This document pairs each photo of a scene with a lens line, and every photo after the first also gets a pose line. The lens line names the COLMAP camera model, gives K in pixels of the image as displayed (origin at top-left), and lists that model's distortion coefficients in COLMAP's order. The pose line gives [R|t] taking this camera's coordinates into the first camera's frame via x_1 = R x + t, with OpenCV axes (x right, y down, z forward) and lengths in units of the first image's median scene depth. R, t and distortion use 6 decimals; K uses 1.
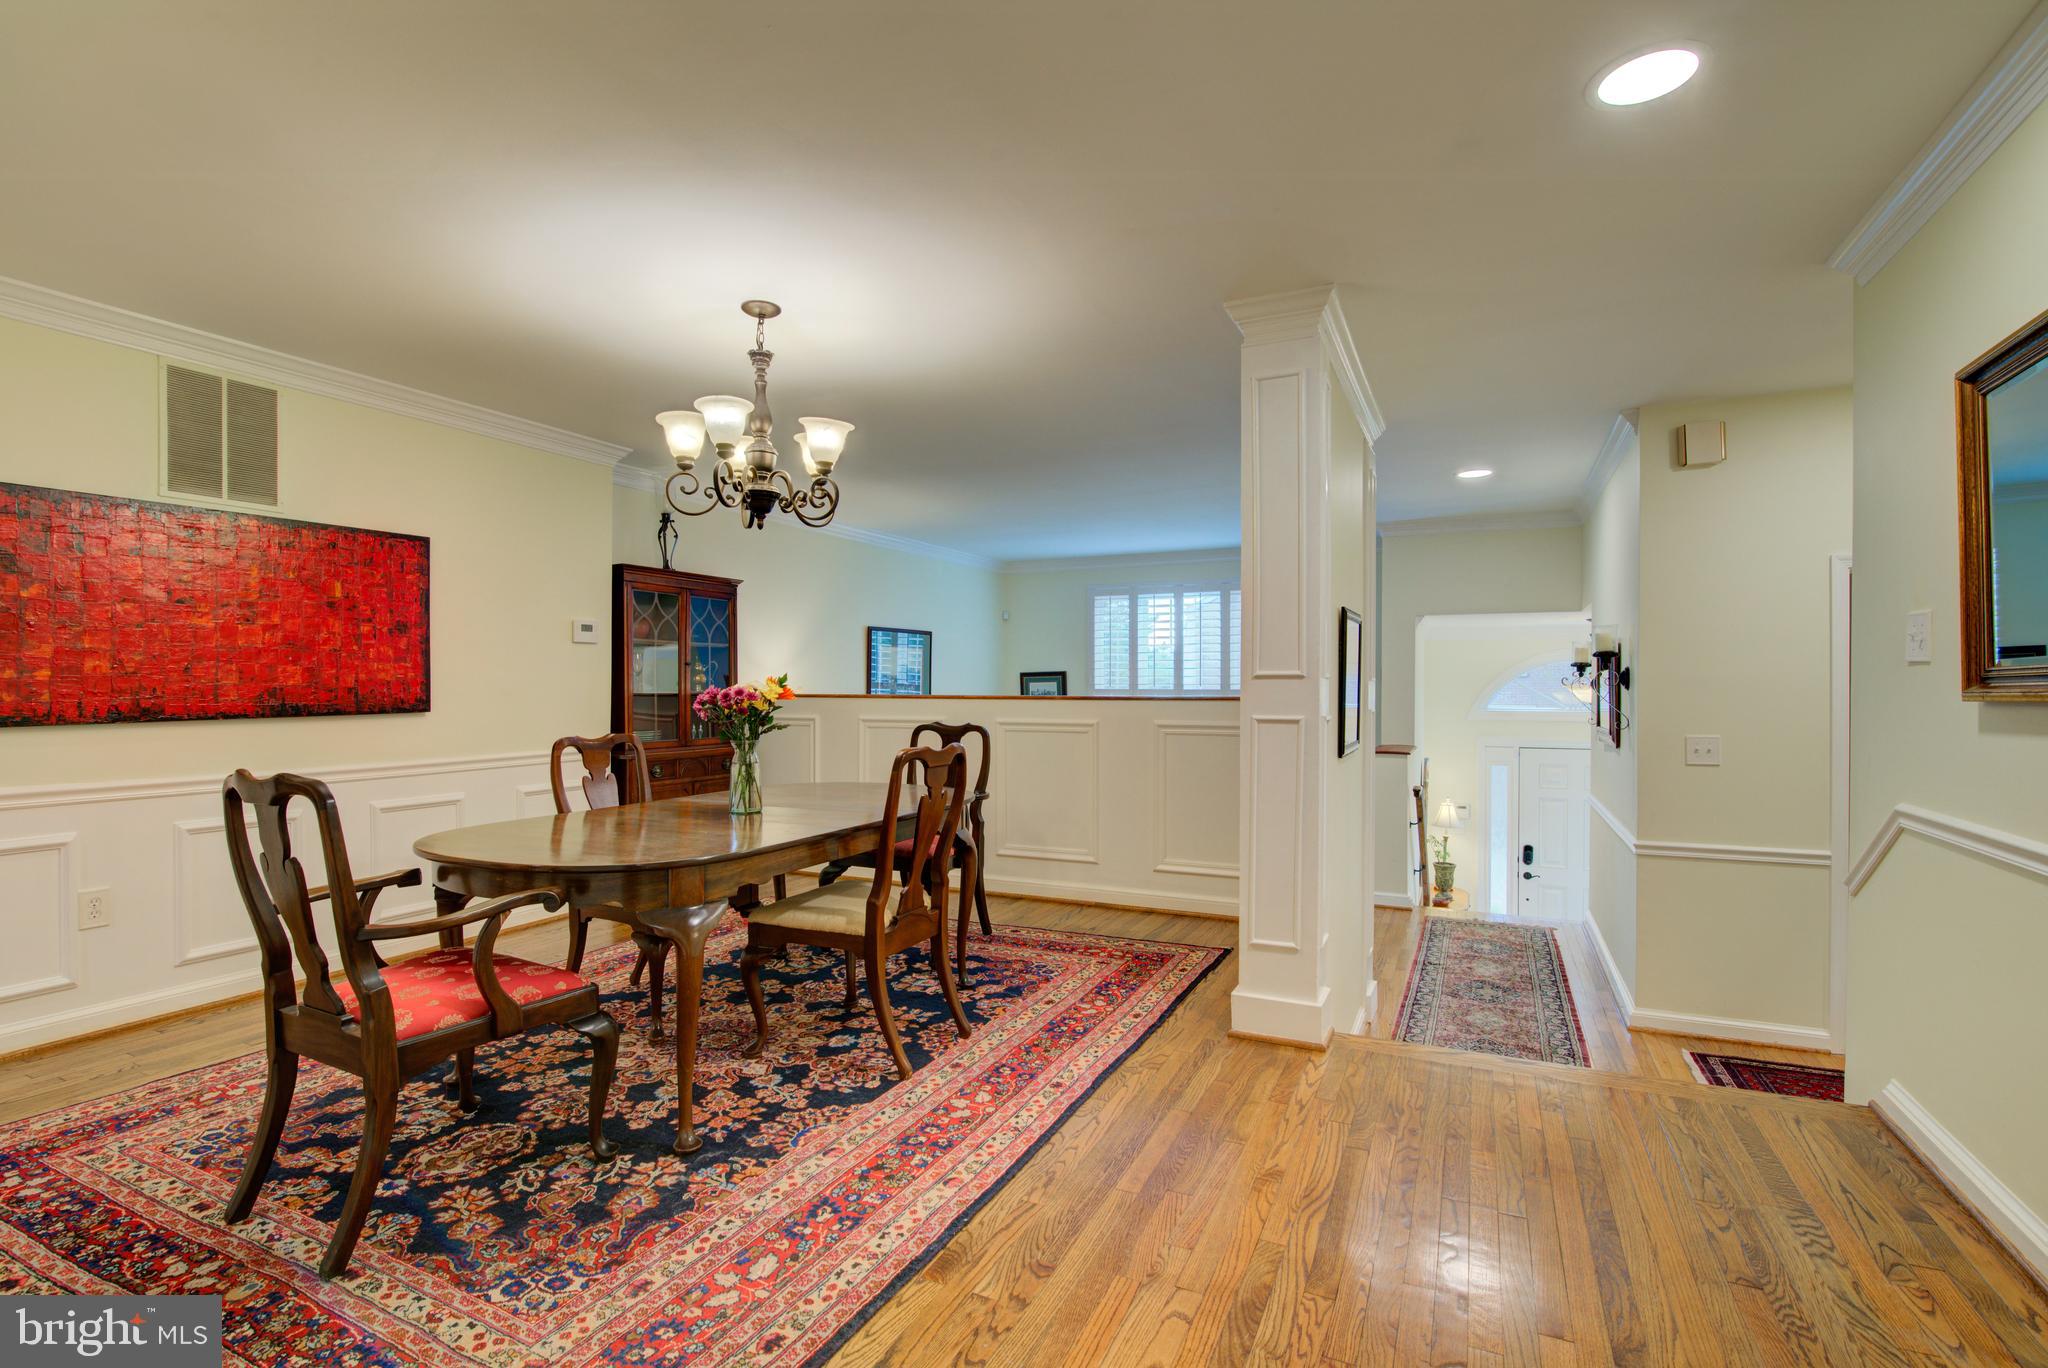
lens RADIAL K [[932.7, 0, 1027.3], [0, 932.7, 693.9], [0, 0, 1]] dist [-0.021089, 0.002003]
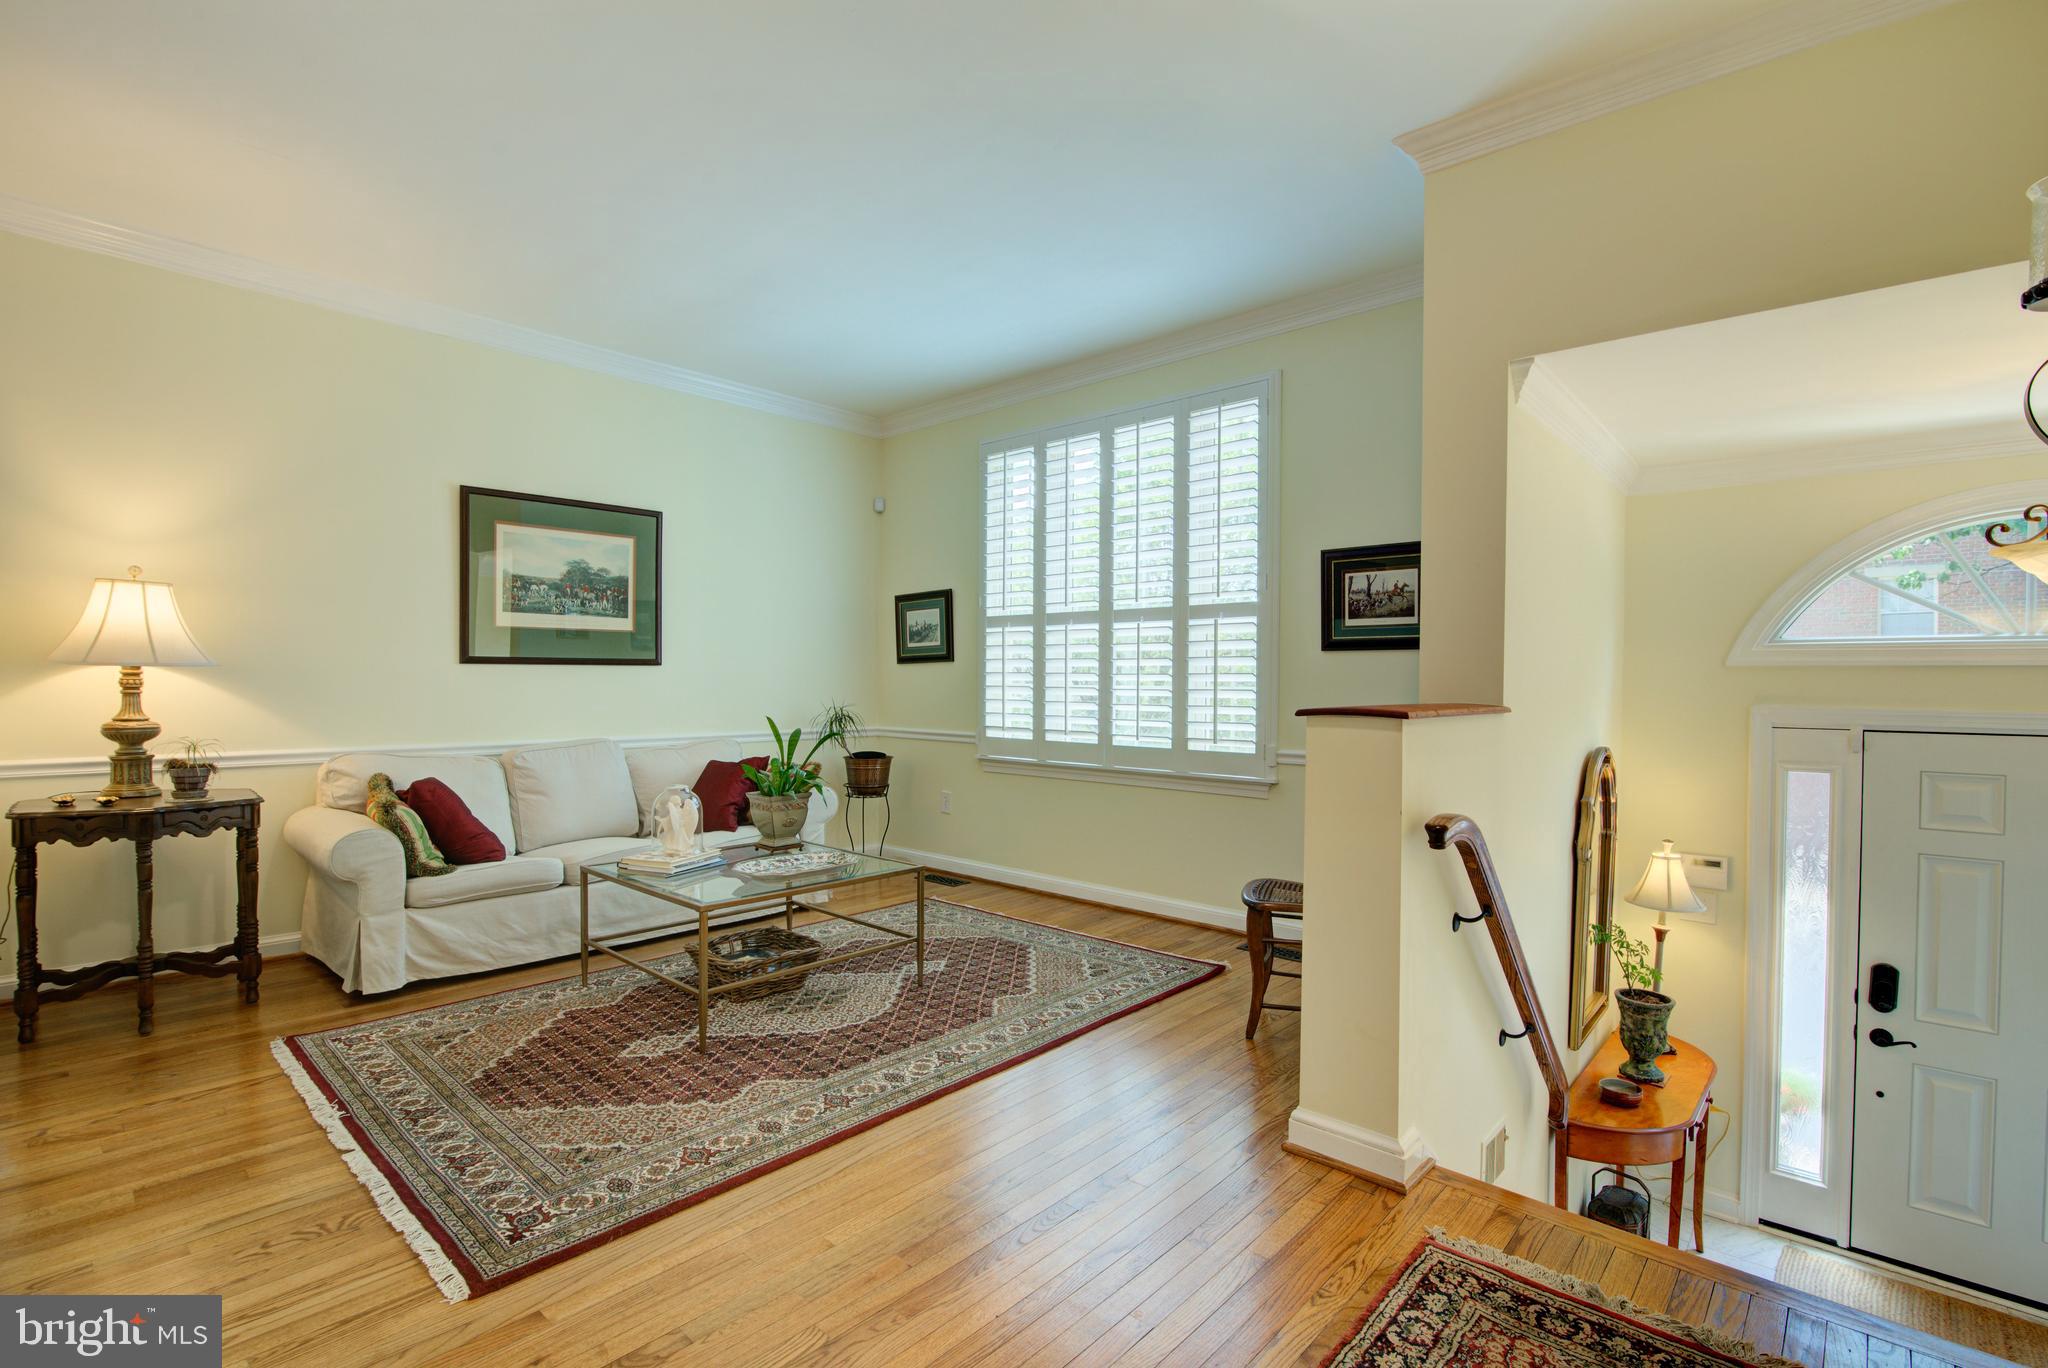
lens RADIAL K [[932.7, 0, 1027.3], [0, 932.7, 693.9], [0, 0, 1]] dist [-0.021089, 0.002003]
pose [[0.958583, 0.008172, -0.284696, 0.787828], [-0.007043, 0.999963, 0.004986, 0.120073], [0.284726, -0.002774, 0.958605, 1.363935]]
